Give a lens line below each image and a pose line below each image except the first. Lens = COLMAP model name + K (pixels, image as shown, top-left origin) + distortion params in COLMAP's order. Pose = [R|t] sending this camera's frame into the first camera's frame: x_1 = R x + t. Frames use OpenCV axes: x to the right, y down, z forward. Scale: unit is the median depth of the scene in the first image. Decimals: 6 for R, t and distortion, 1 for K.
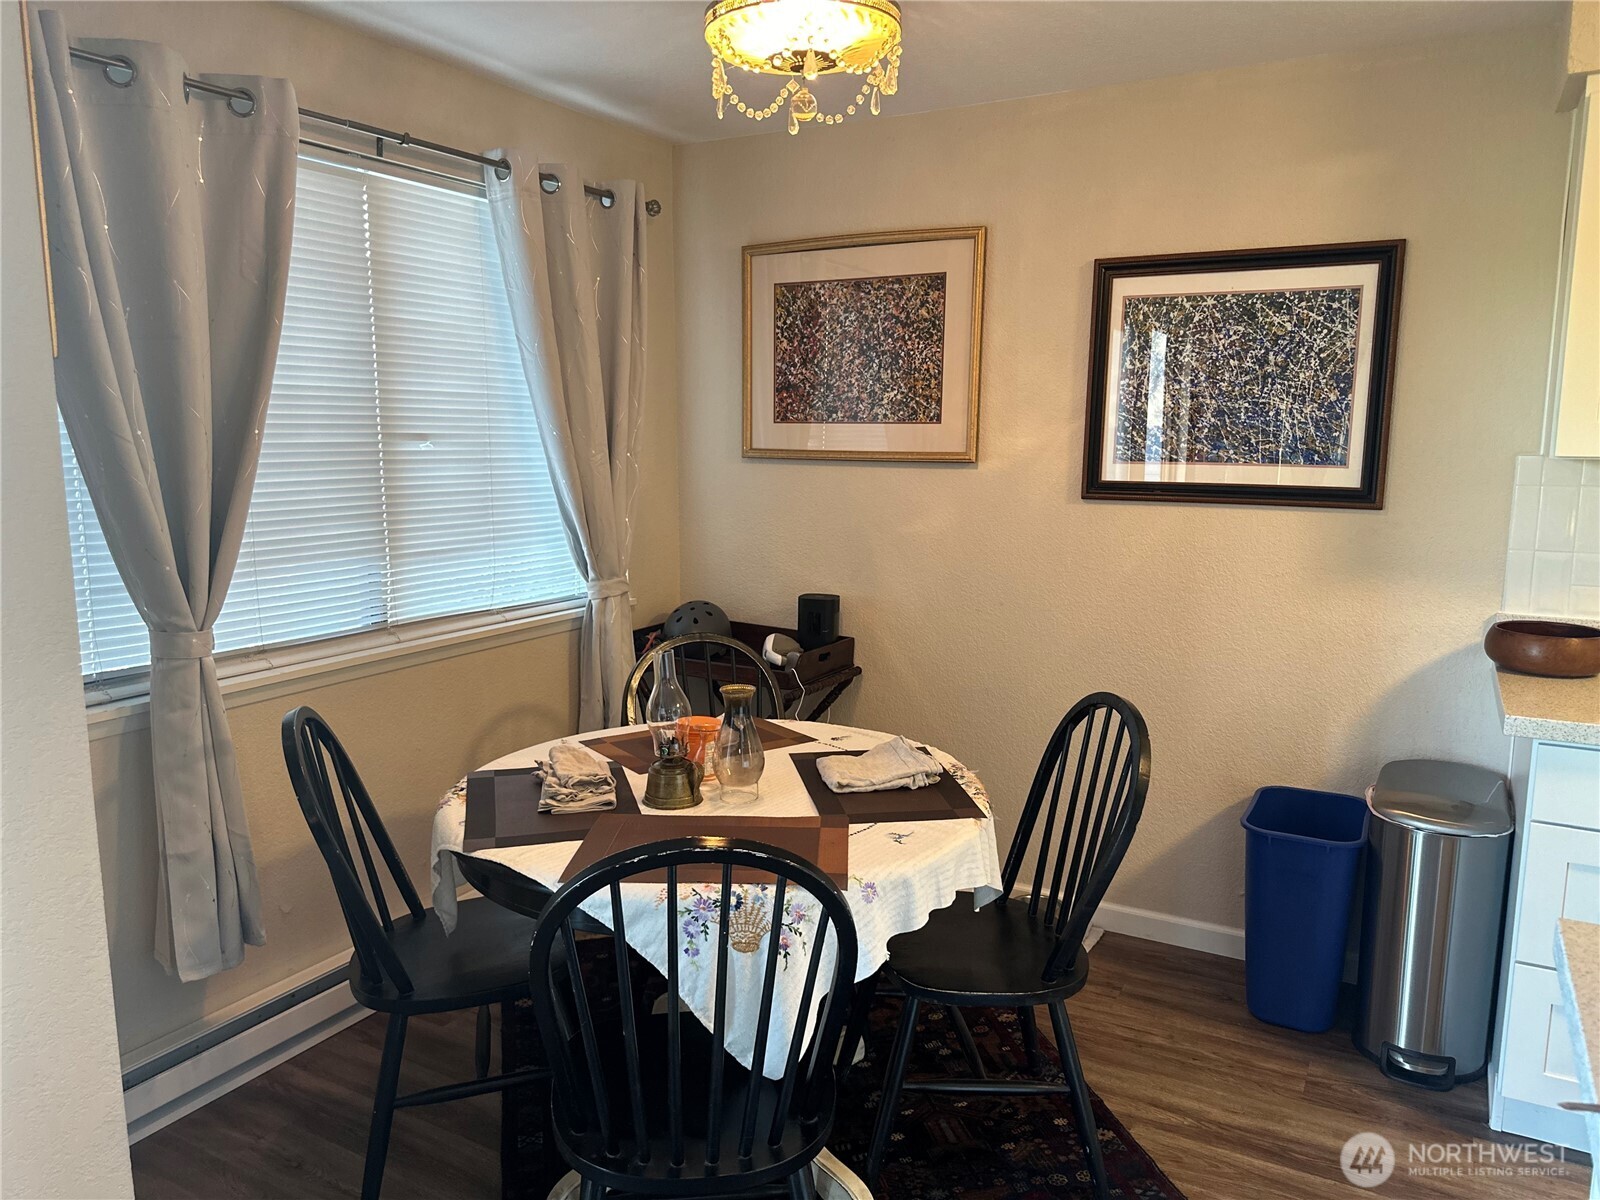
lens RADIAL K [[1128.5, 0, 805.3], [0, 1128.5, 597.7], [0, 0, 1]] dist [0.001998, -0.003886]
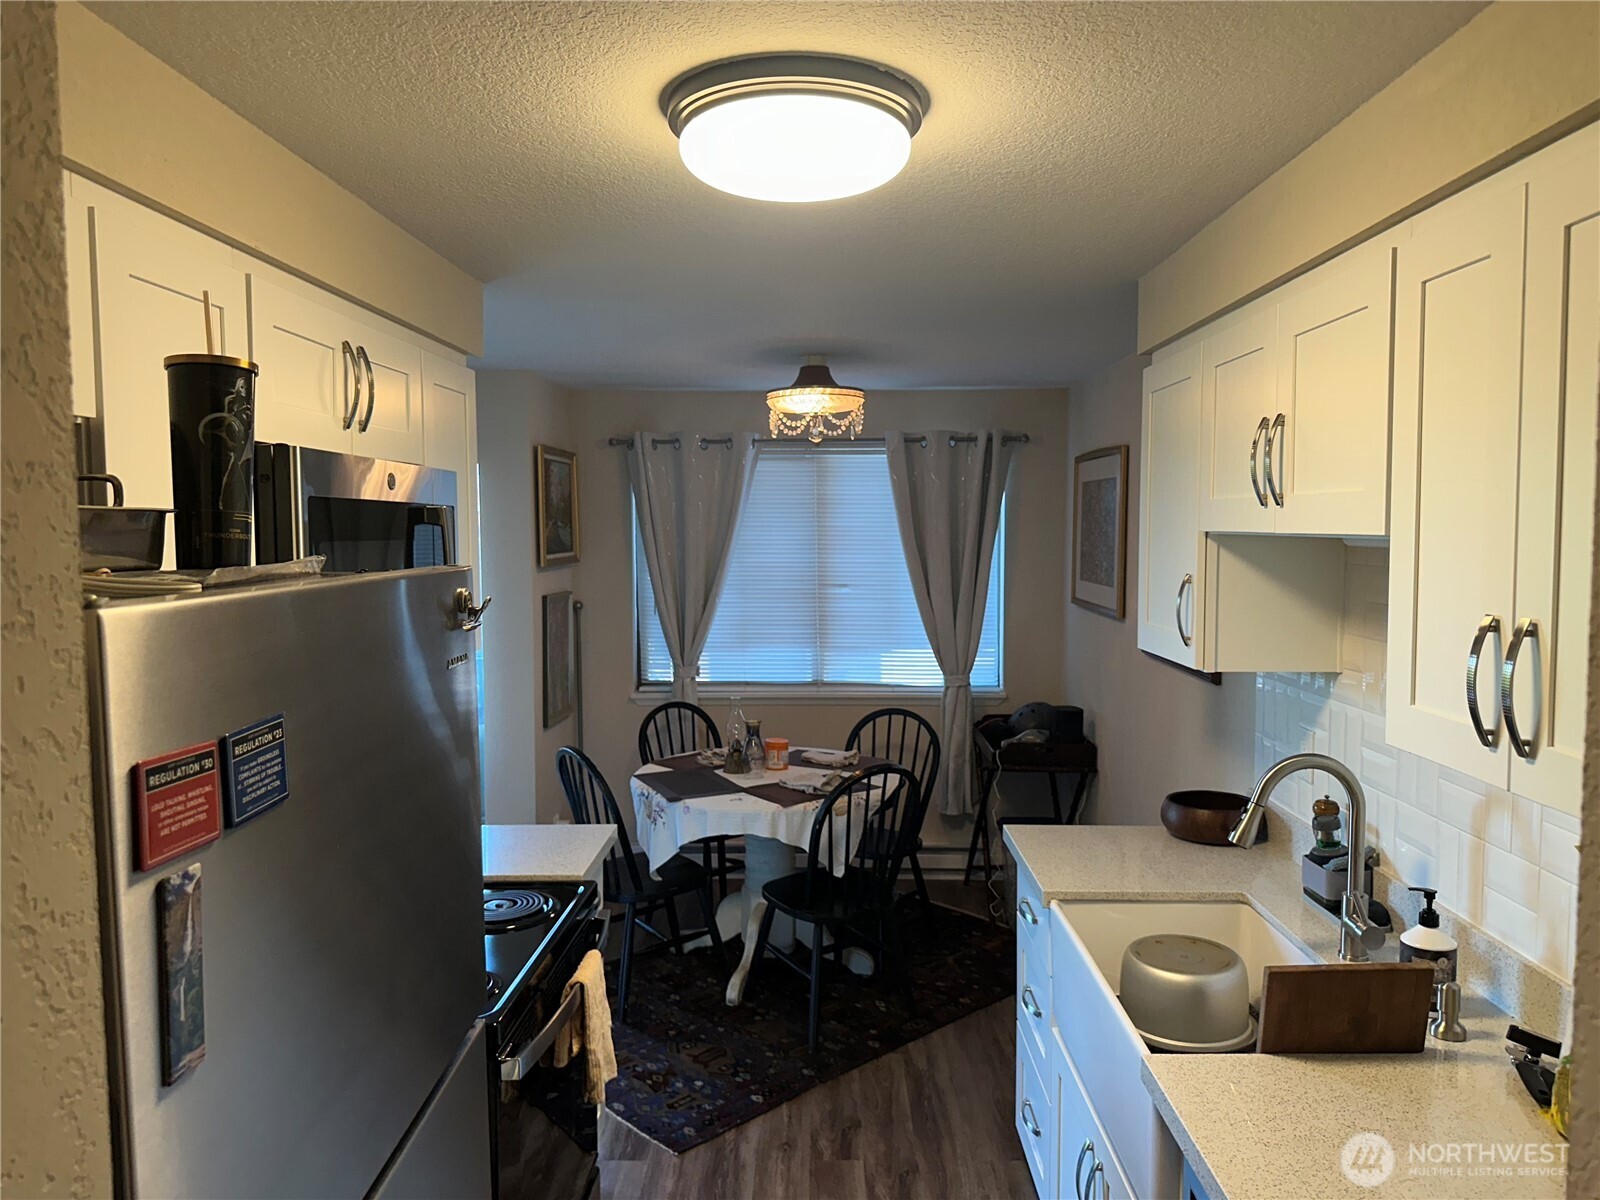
lens RADIAL K [[1128.5, 0, 802.2], [0, 1128.5, 599.1], [0, 0, 1]] dist [0.001998, -0.003886]
pose [[0.452058, 0.059511, -0.890001, 1.311628], [-0.121304, 0.992604, 0.004758, -0.121341], [0.883702, 0.105810, 0.455934, 0.088146]]
